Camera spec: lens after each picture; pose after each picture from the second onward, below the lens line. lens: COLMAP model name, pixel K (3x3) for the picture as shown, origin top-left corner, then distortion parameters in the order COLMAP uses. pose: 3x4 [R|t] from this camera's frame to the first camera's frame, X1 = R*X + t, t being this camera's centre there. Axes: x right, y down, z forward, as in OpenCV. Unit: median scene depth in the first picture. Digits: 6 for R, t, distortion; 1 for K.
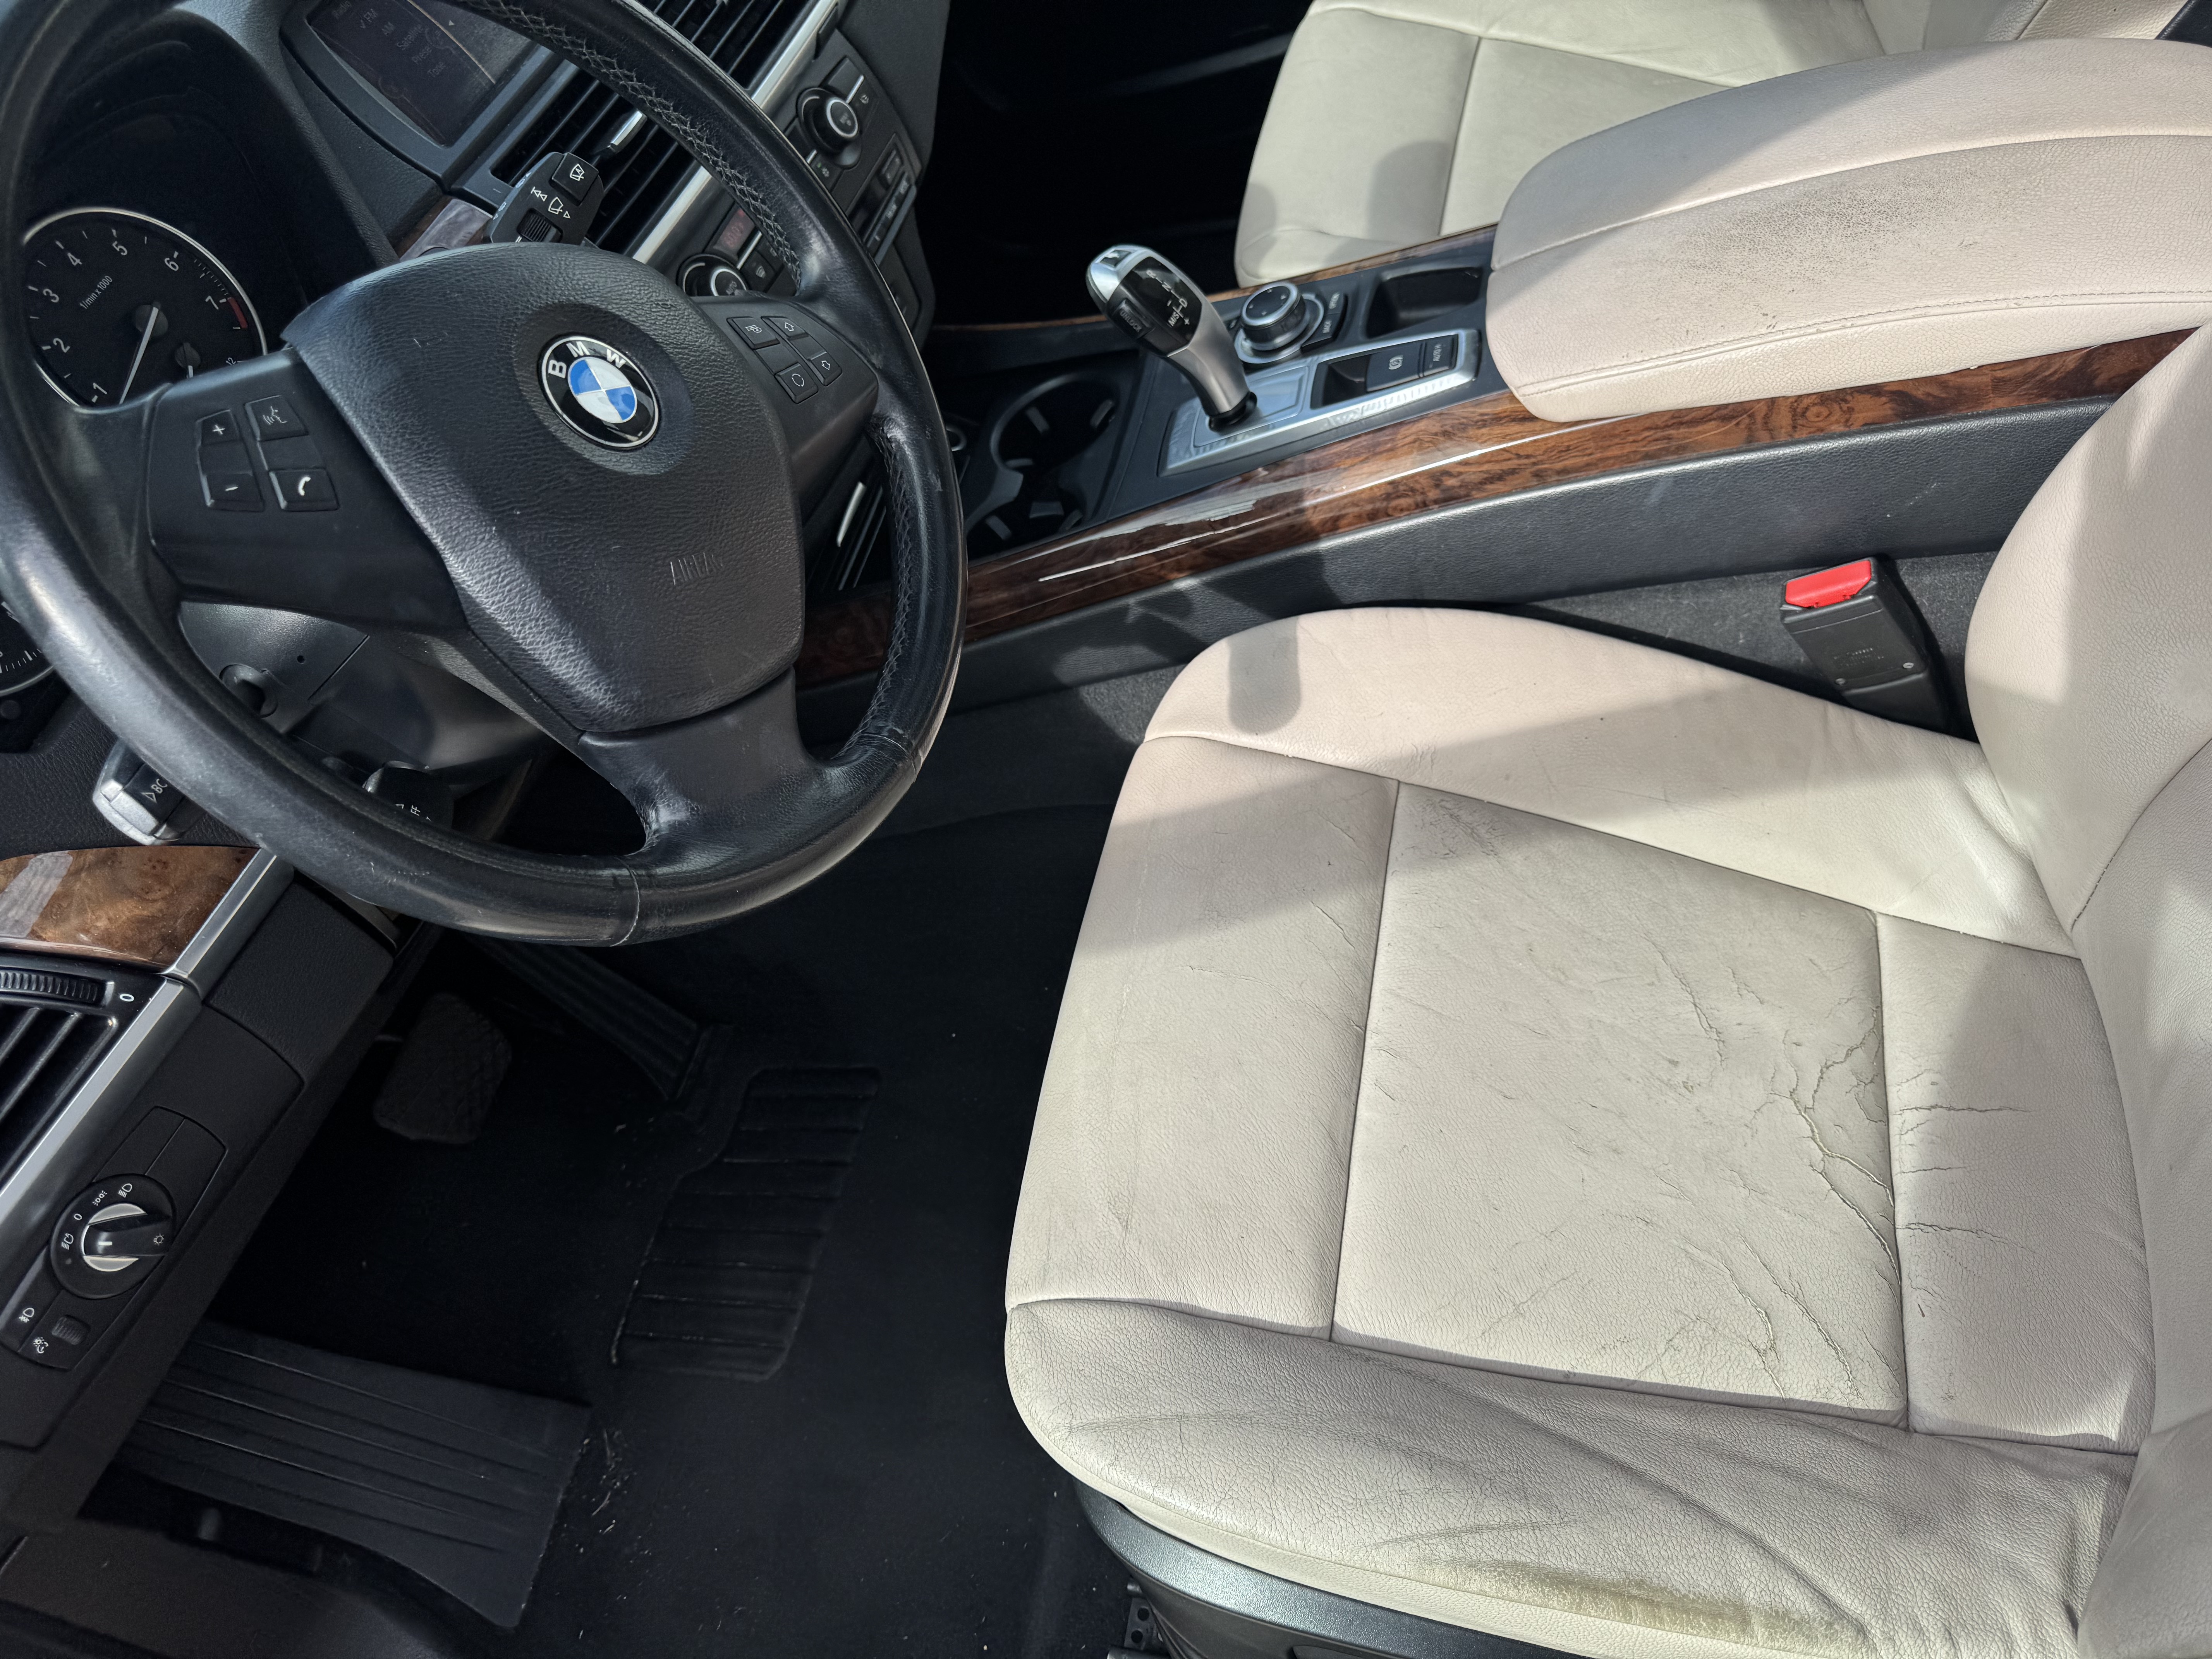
lens RADIAL K [[1596.8, 0, 1106.0], [0, 1596.8, 829.5], [0, 0, 1]] dist [0.034223, -0.001639]
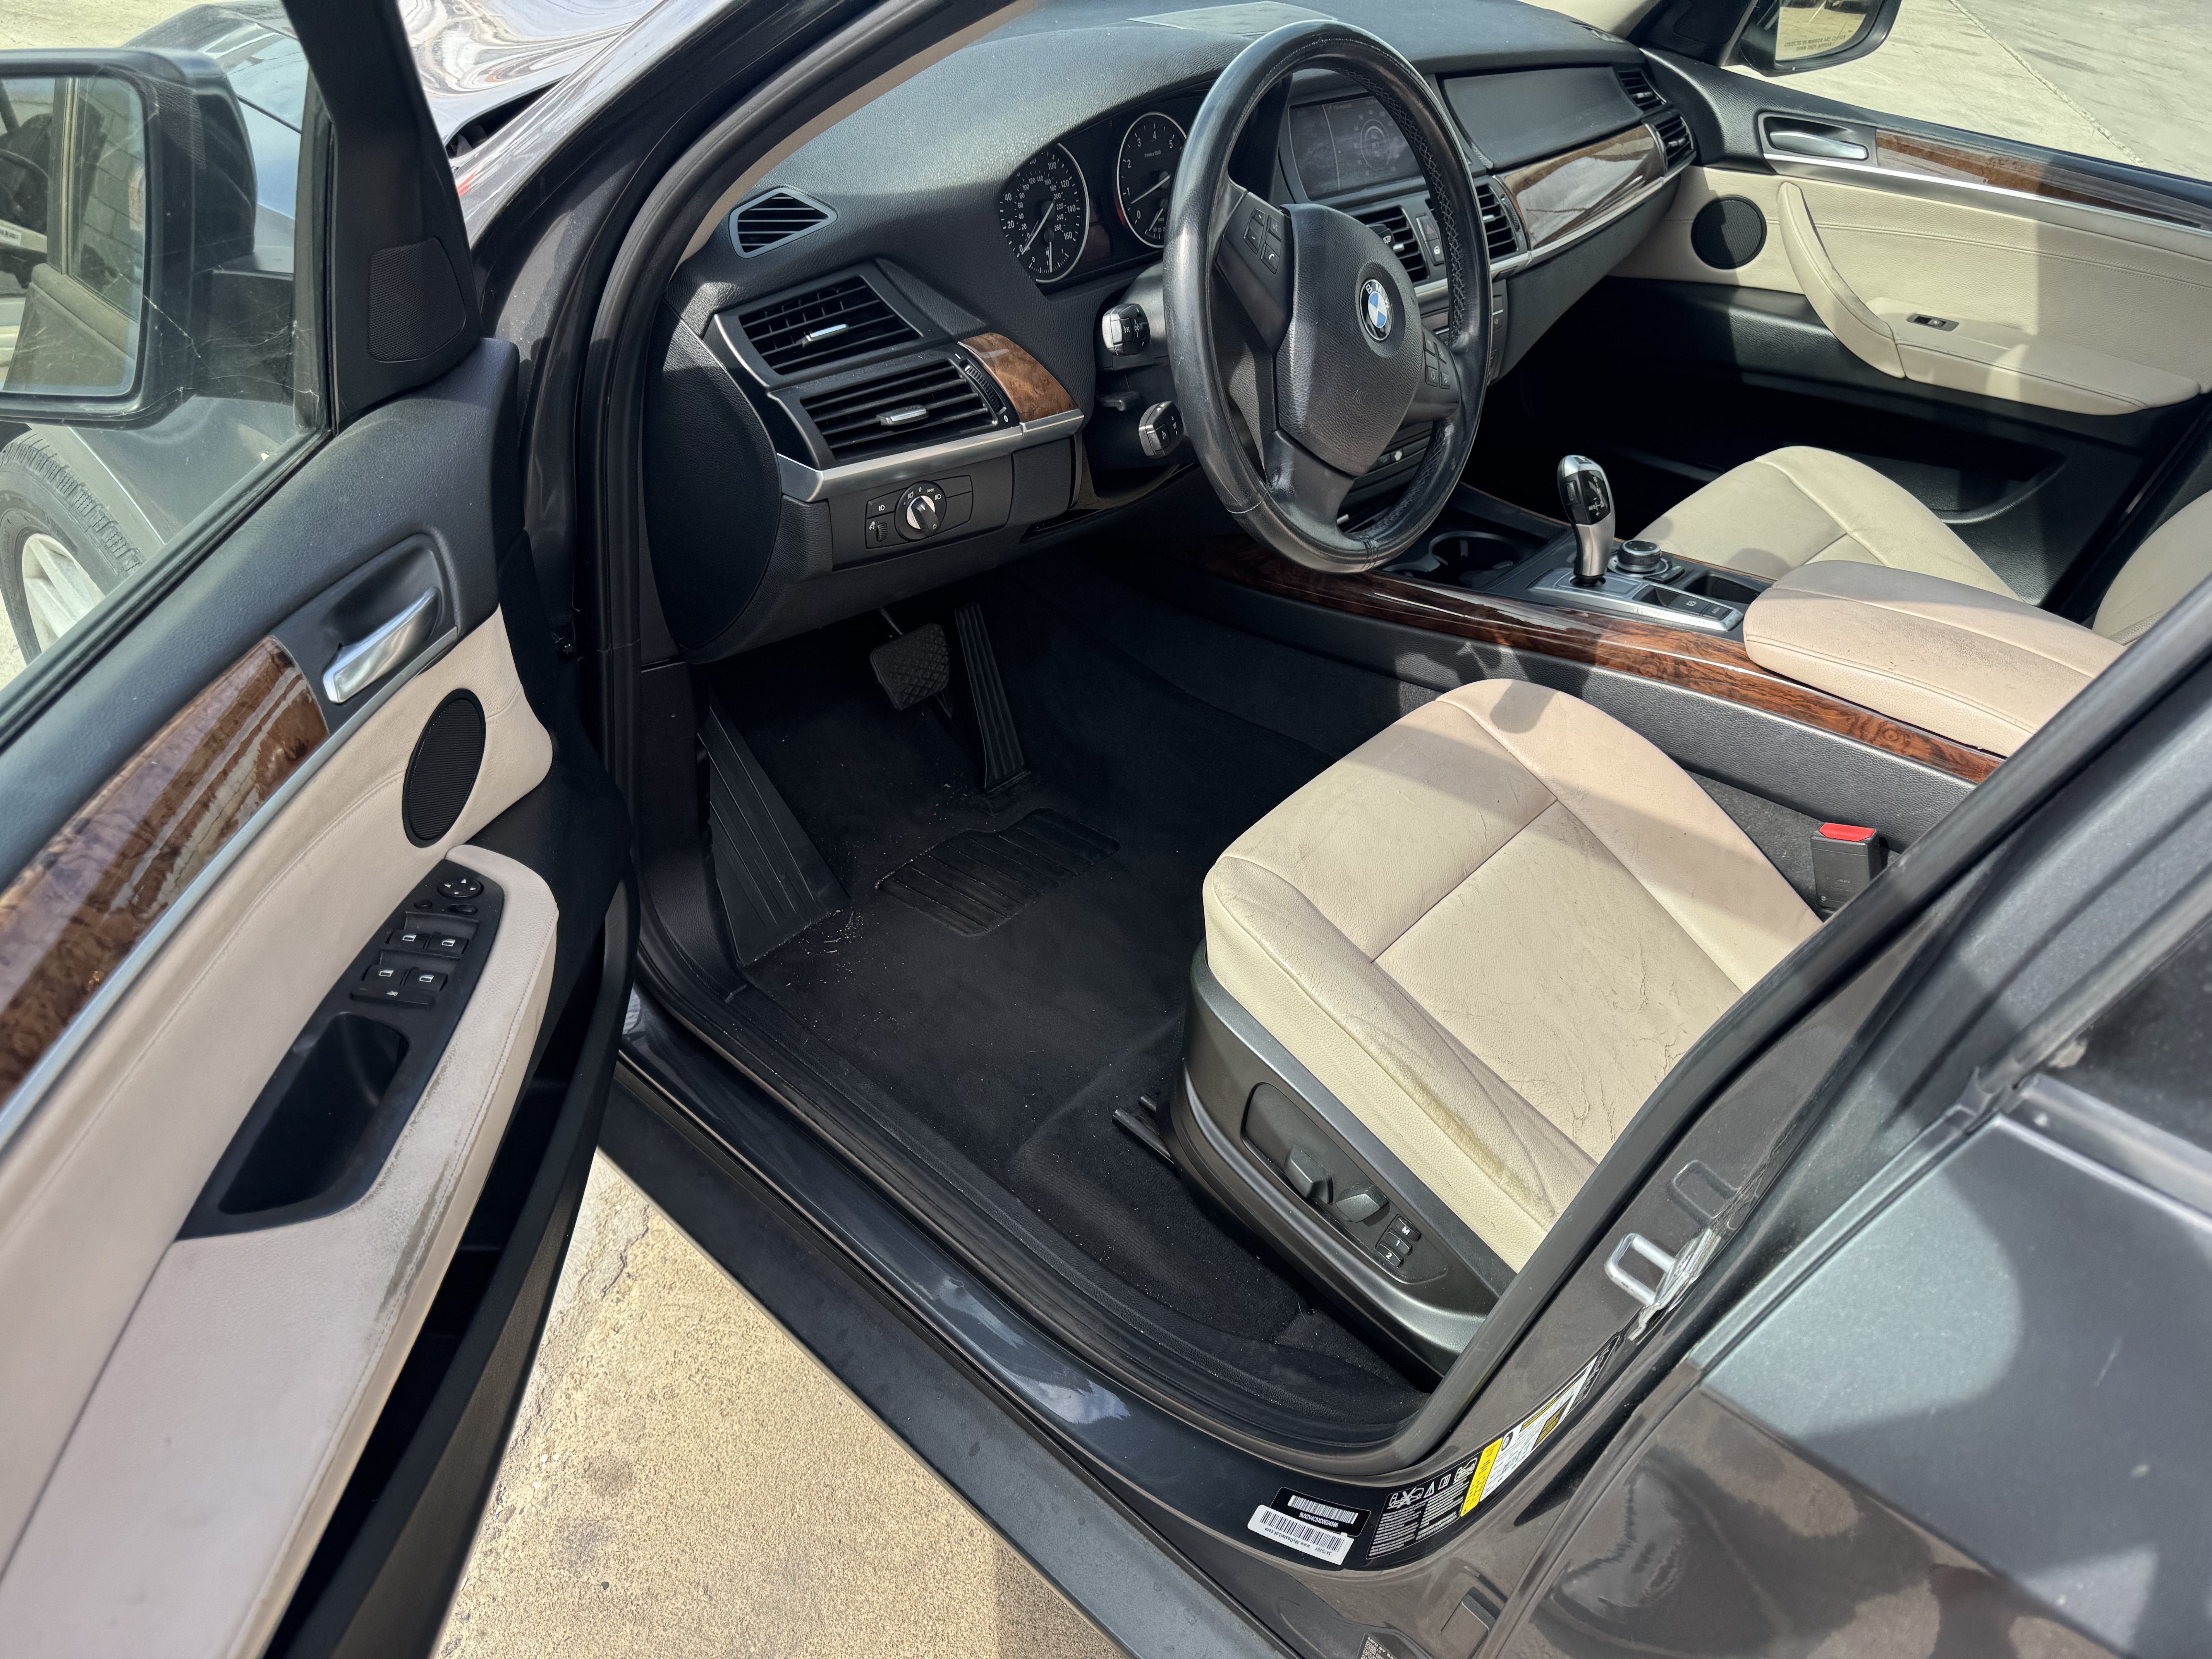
lens RADIAL K [[1549.3, 0, 1106.0], [0, 1549.3, 829.5], [0, 0, 1]] dist [0.004692, 0.001642]
pose [[0.809842, 0.571967, -0.130420, 0.034415], [-0.585947, 0.799497, -0.132178, 0.464070], [0.028669, 0.183463, 0.982609, -0.548185]]
